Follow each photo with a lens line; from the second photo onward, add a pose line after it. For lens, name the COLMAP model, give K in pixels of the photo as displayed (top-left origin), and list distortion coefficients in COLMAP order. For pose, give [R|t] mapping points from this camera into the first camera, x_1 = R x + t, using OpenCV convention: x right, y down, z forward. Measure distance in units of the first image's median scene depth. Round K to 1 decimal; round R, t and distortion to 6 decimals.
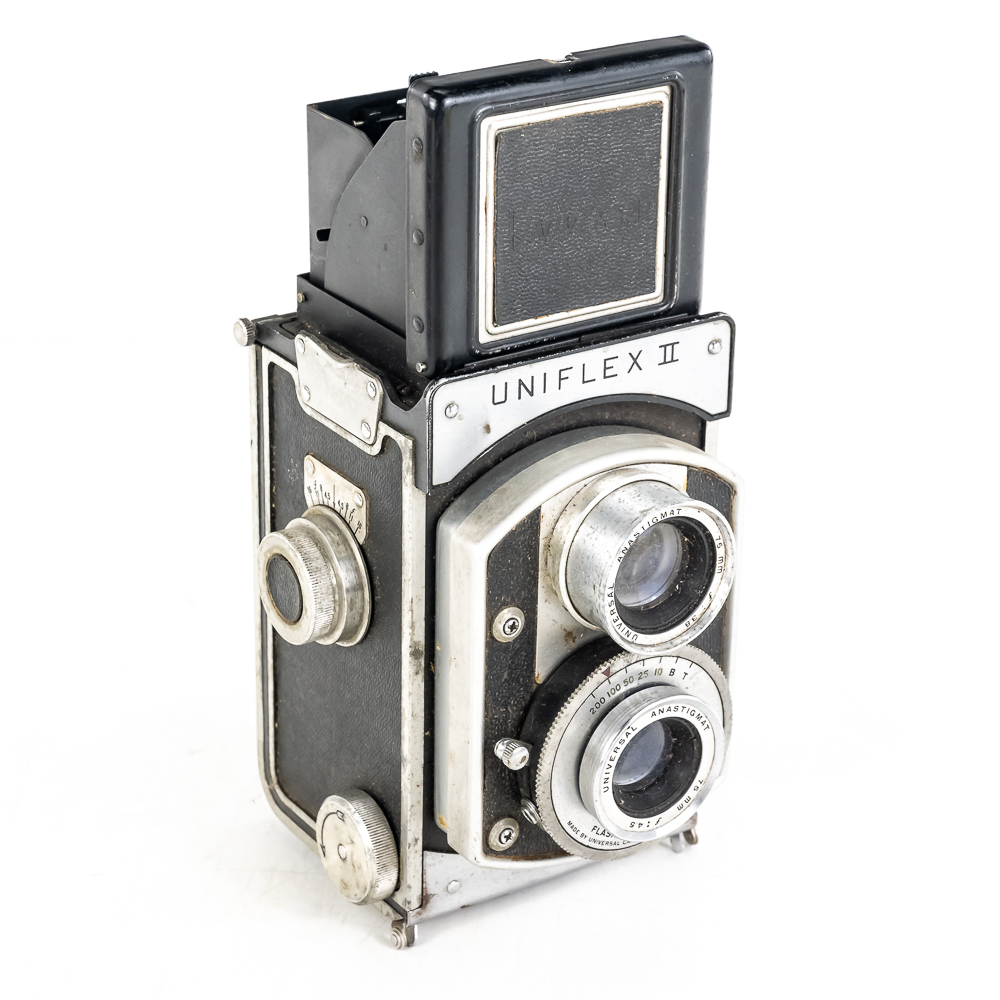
lens RADIAL K [[2799.8, 0, 499.4], [0, 2799.8, 498.6], [0, 0, 1]] dist [0.028892, 0.000000]
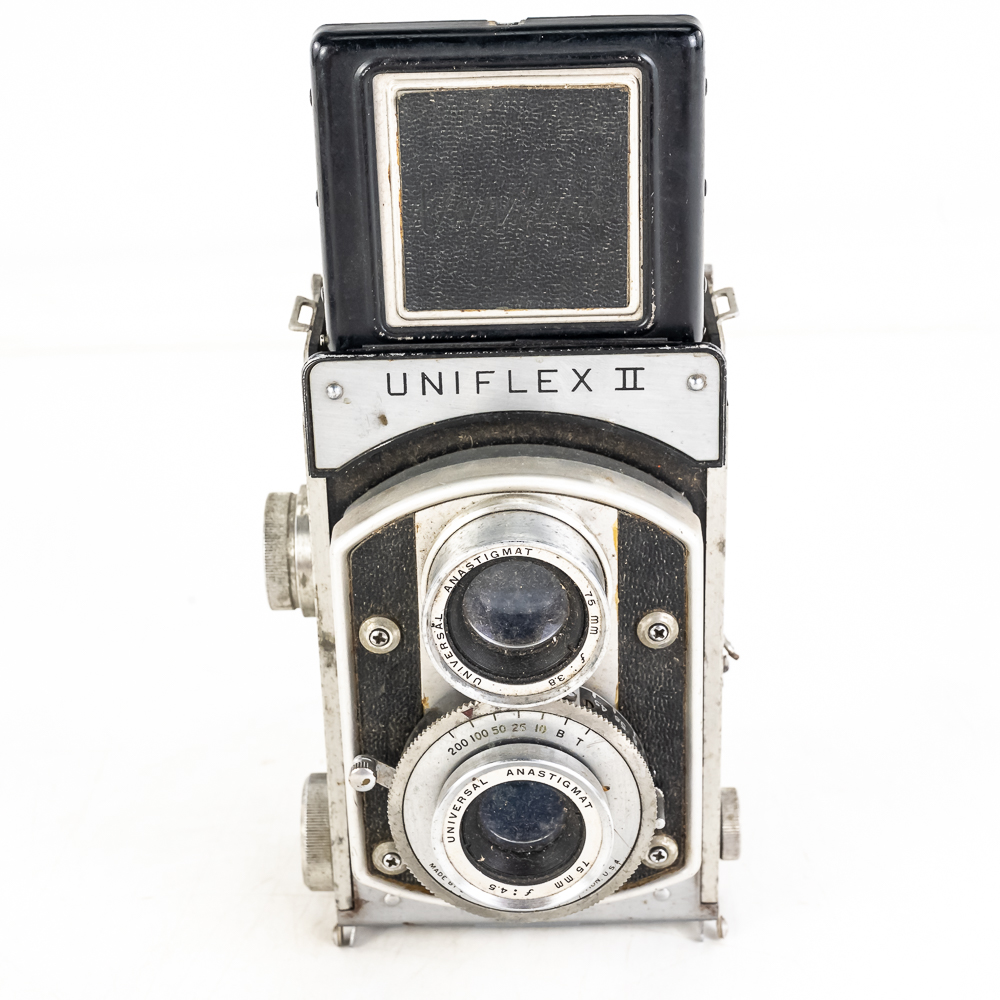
lens RADIAL K [[2294.9, 0, 497.6], [0, 2294.9, 518.2], [0, 0, 1]] dist [0.022984, 0.000000]
pose [[0.826716, 0.204983, -0.523949, 0.418472], [-0.194799, 0.977953, 0.075236, -0.056236], [0.527820, 0.039866, 0.848420, 0.378300]]
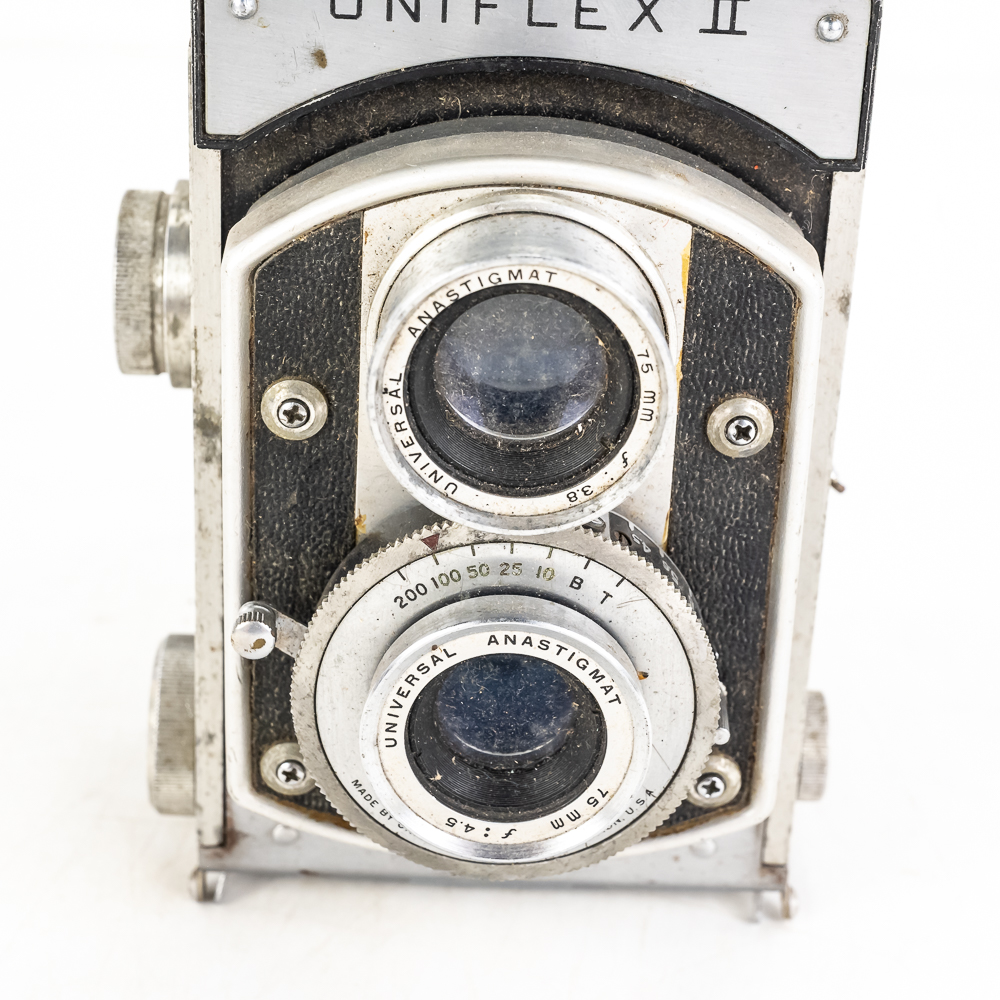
lens RADIAL K [[2799.8, 0, 501.2], [0, 2799.8, 497.8], [0, 0, 1]] dist [0.028892, 0.000000]
pose [[0.831216, 0.272991, -0.484310, 0.317041], [-0.254372, 0.961355, 0.105311, -0.008506], [0.494343, 0.035659, 0.868535, 0.522869]]
